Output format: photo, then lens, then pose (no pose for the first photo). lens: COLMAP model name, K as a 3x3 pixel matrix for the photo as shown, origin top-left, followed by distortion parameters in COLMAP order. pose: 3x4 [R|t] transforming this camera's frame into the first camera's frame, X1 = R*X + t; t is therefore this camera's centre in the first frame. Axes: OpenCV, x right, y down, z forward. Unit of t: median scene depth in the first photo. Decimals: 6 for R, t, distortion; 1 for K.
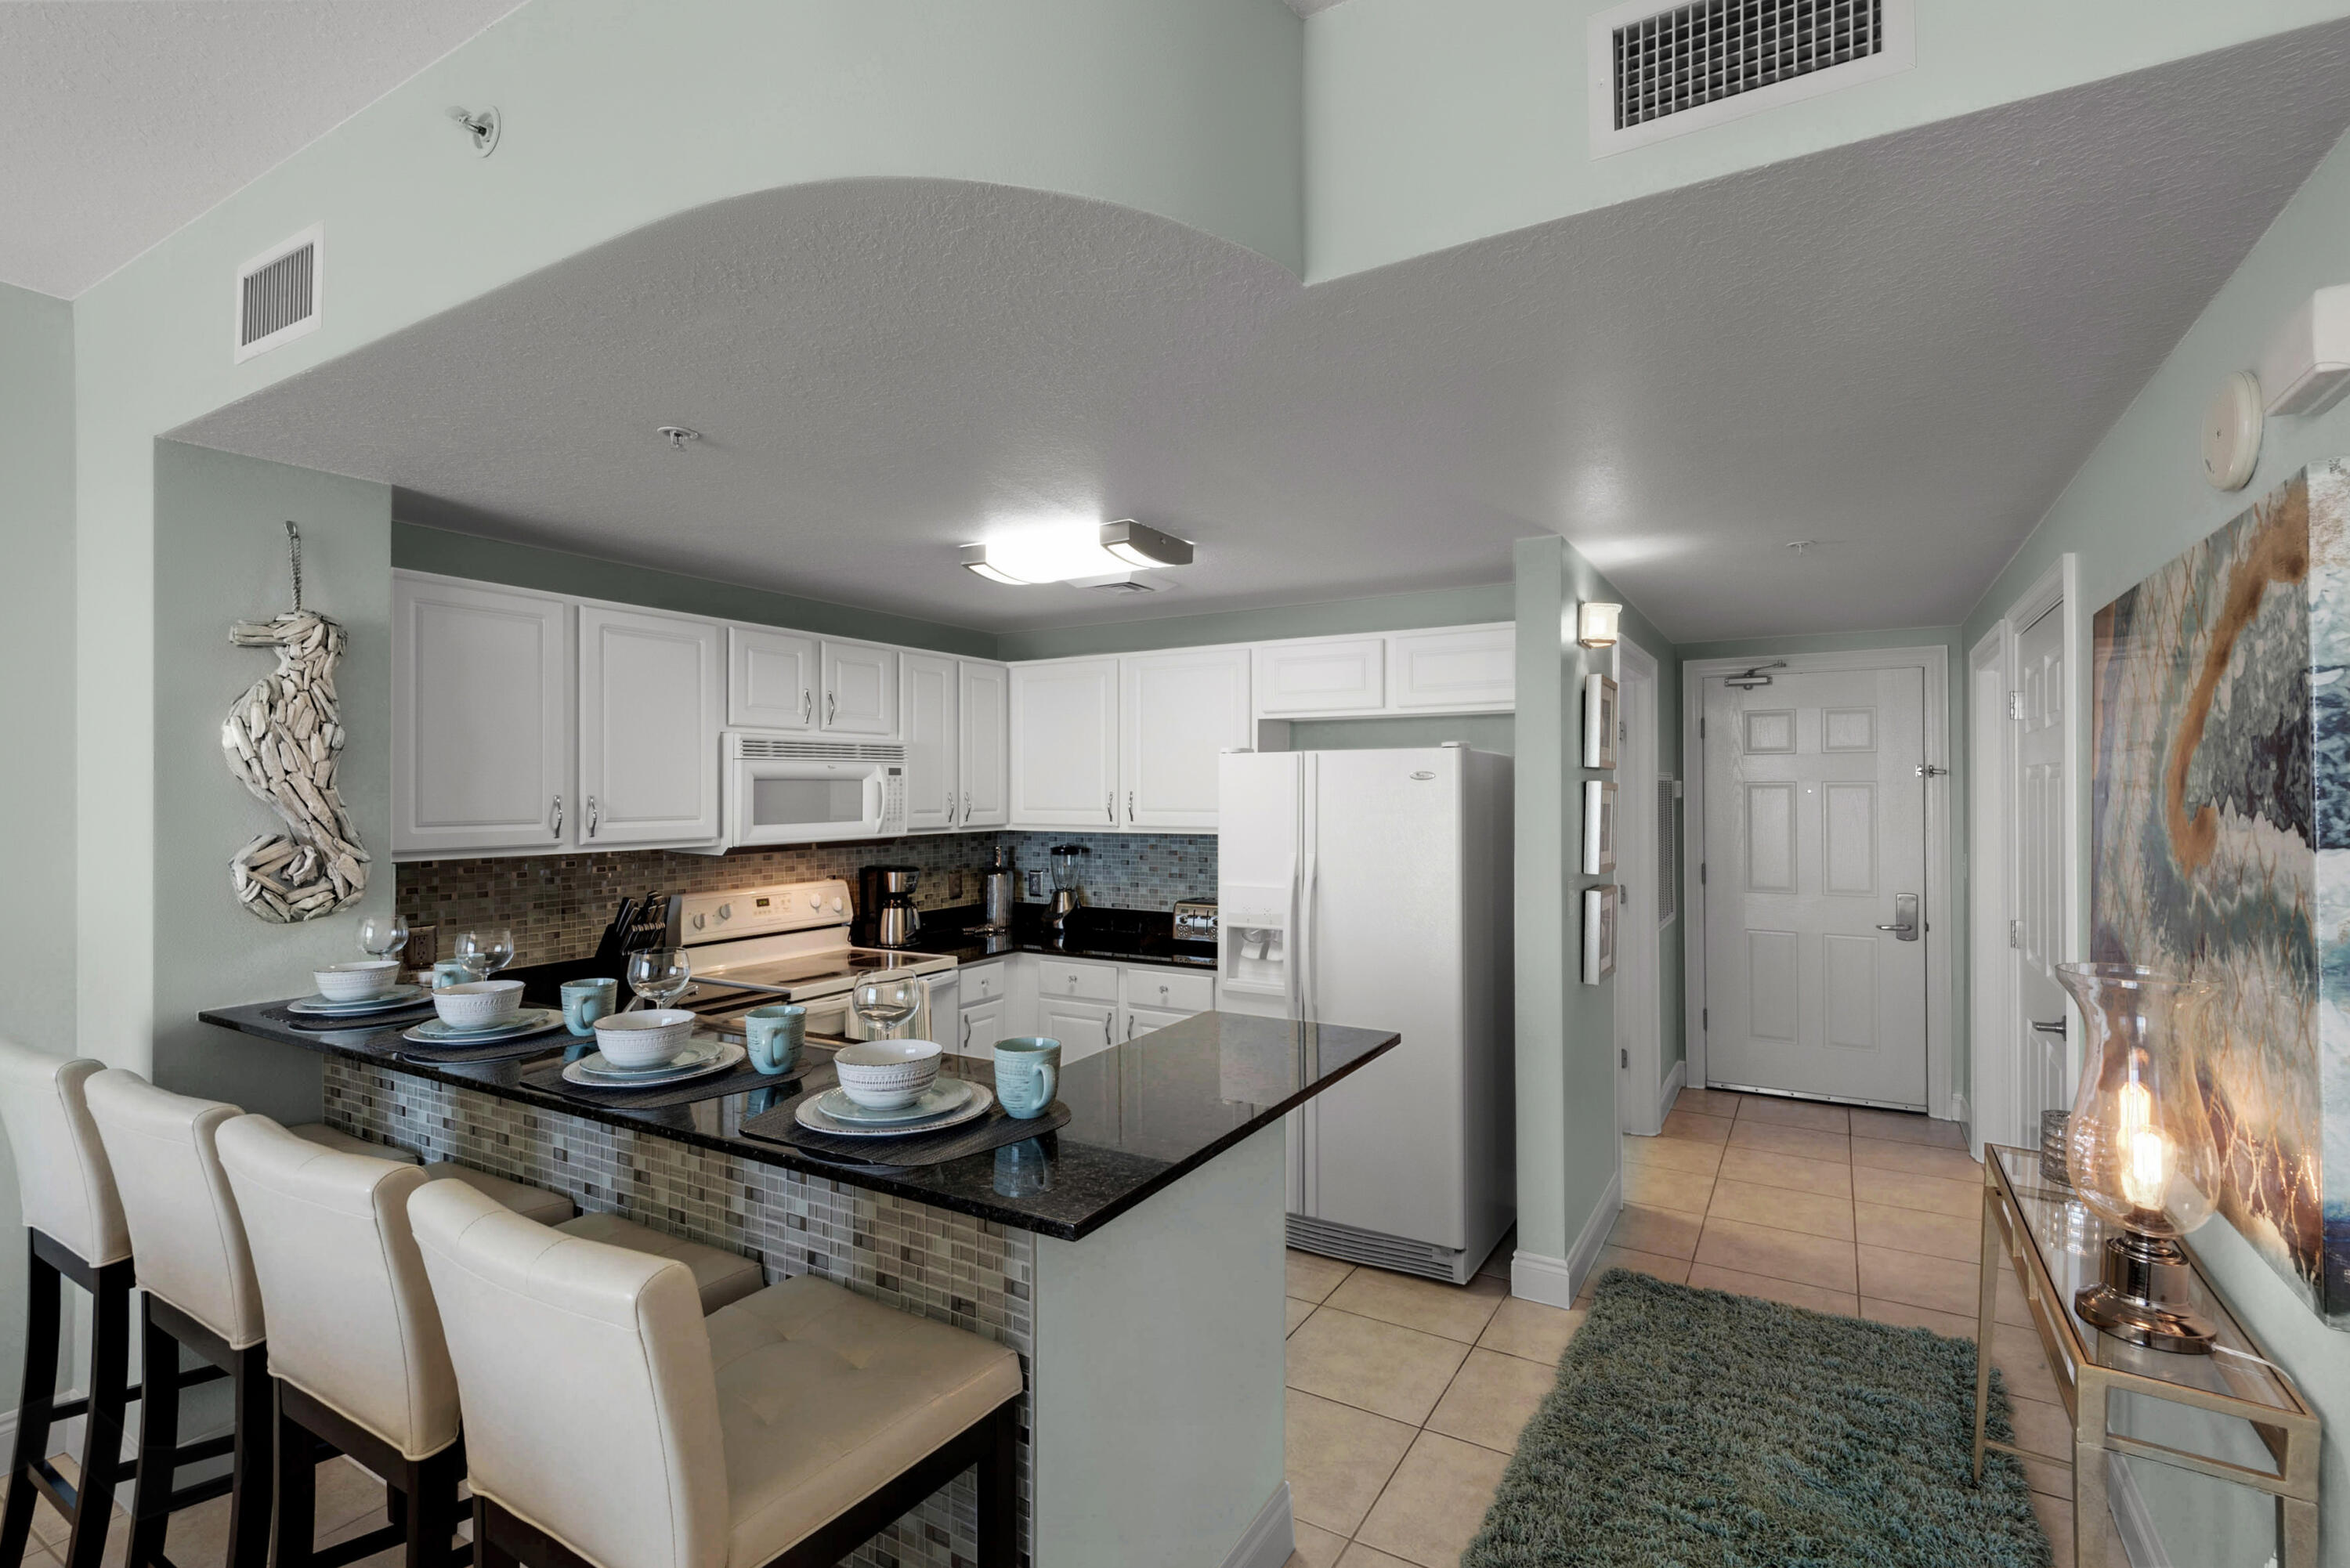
lens RADIAL K [[1067.3, 0, 1175.0], [0, 1067.3, 784.0], [0, 0, 1]] dist [0.078769, -0.000041]
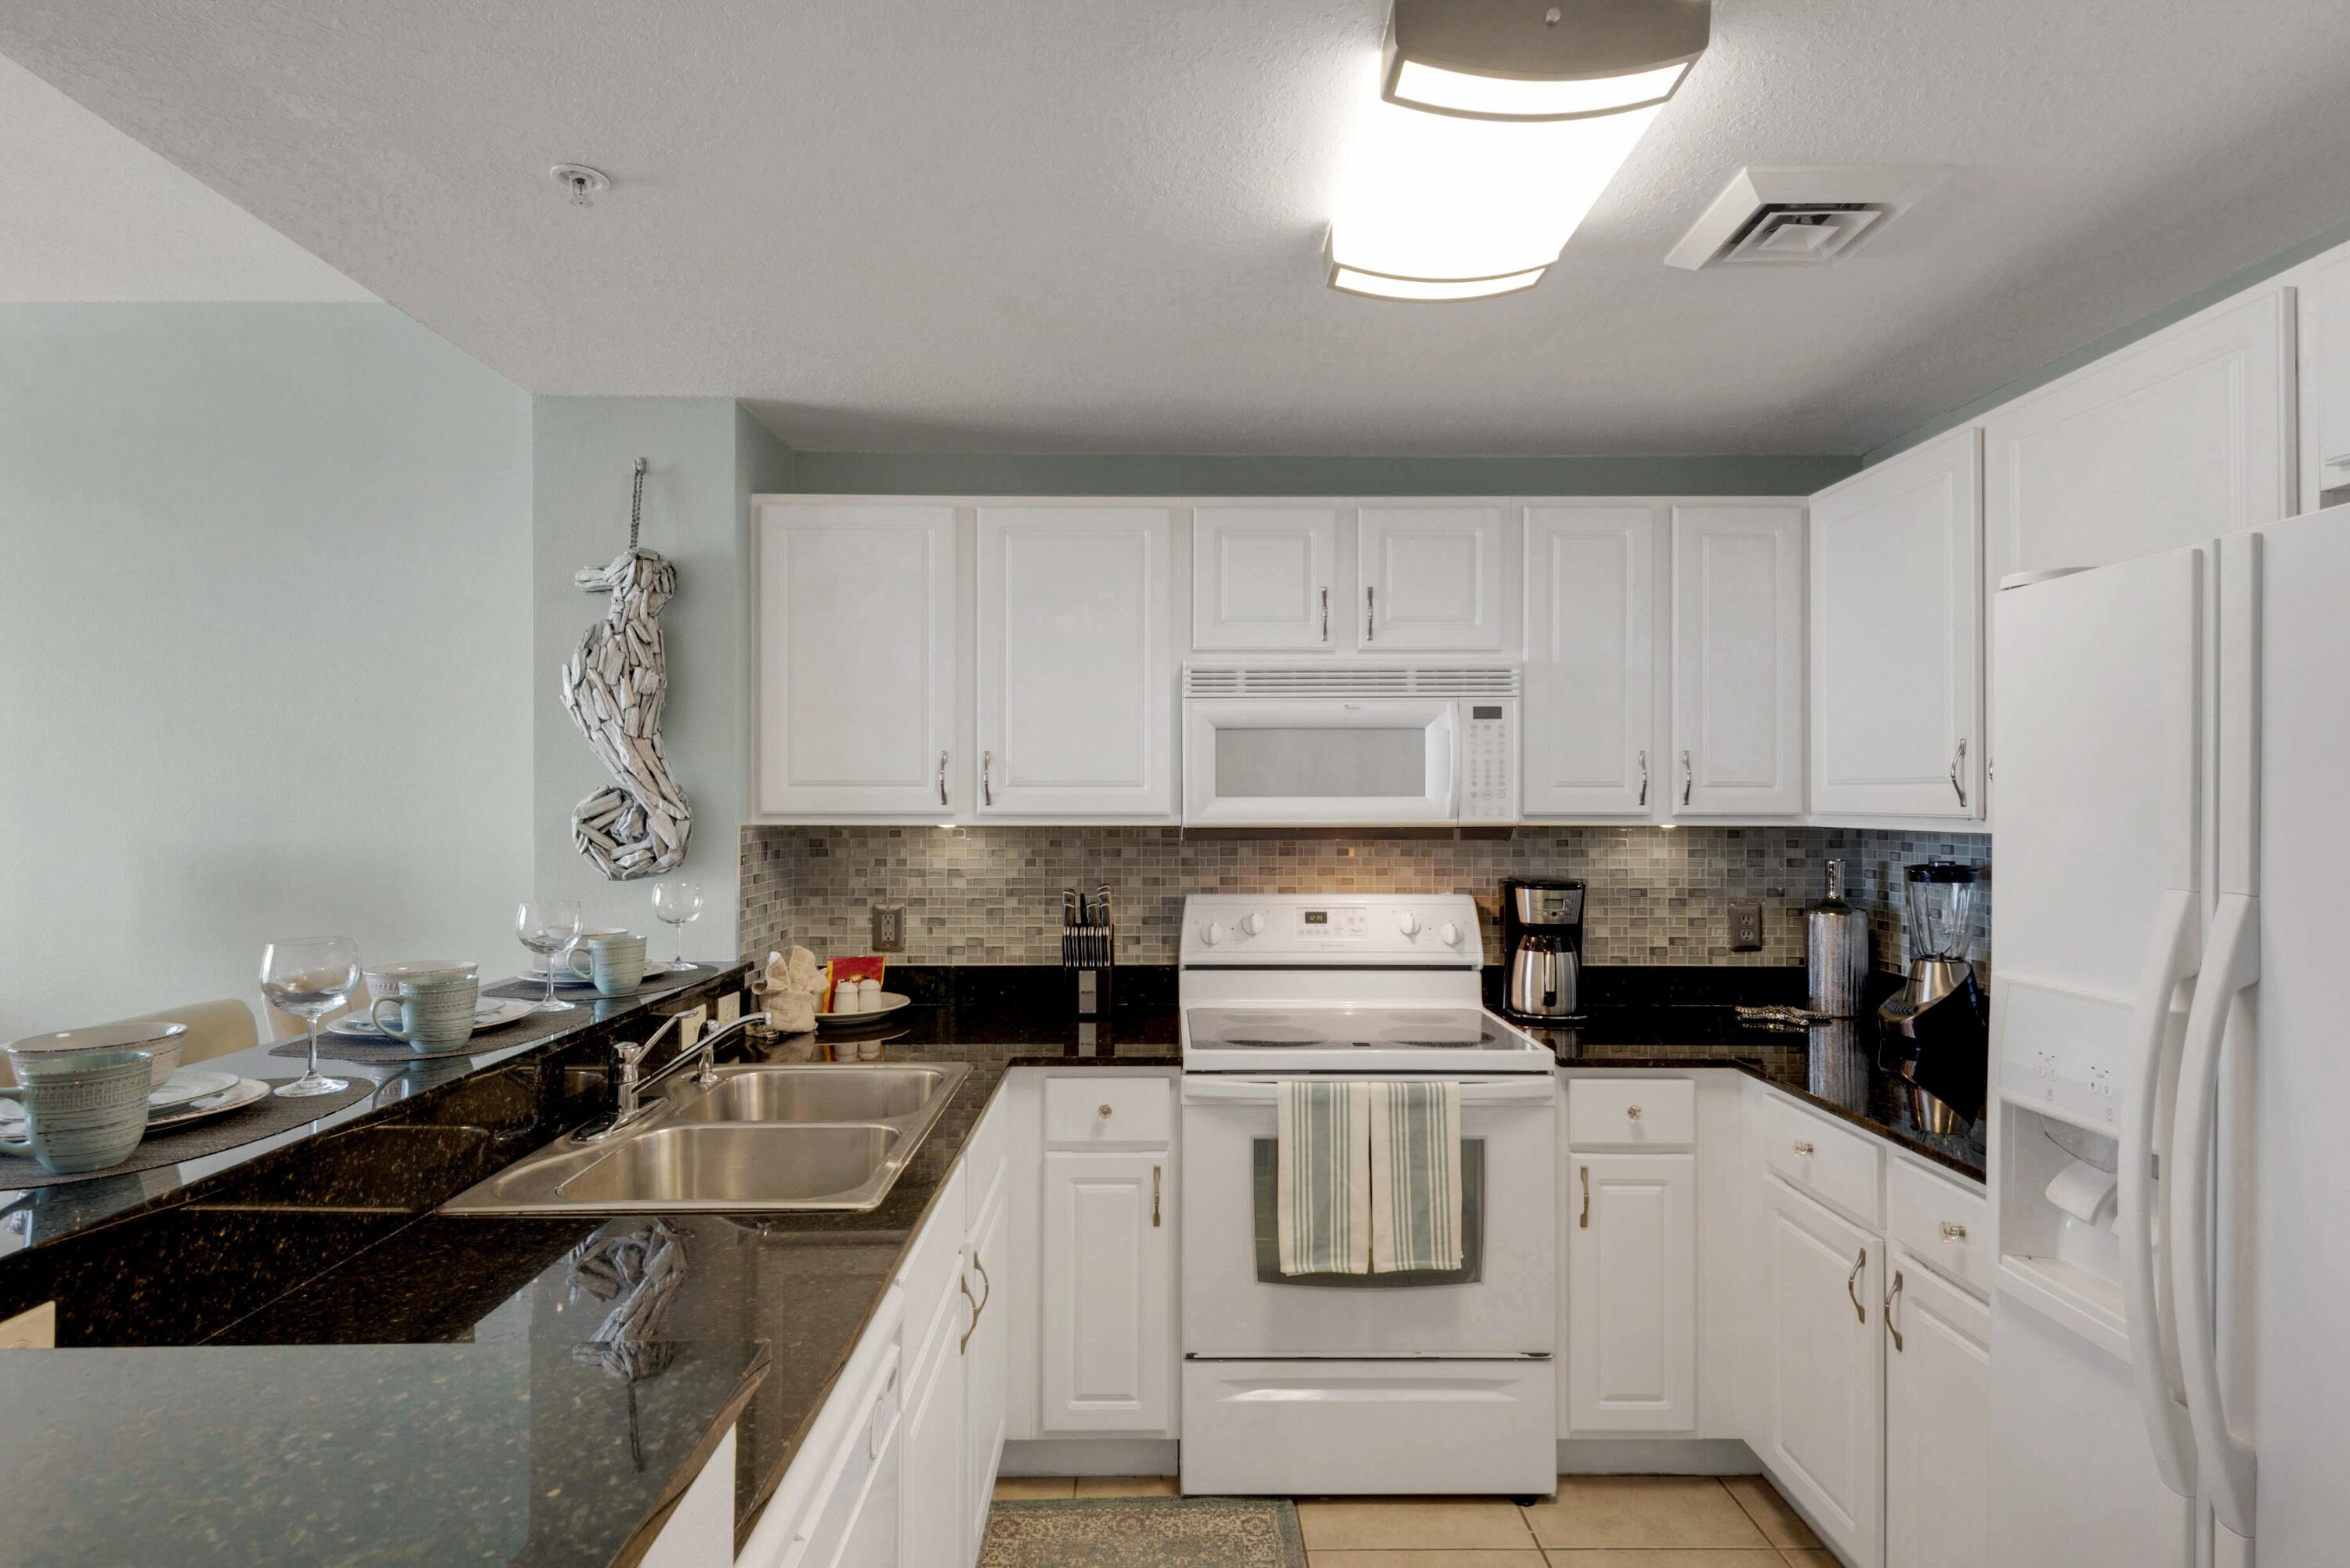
lens RADIAL K [[1278.1, 0, 1175.0], [0, 1278.1, 784.0], [0, 0, 1]] dist [0.051587, -0.000039]
pose [[0.539832, -0.005274, -0.841756, 0.254348], [0.003109, 0.999986, -0.004271, 0.032272], [0.841767, -0.000311, 0.539841, 0.536463]]
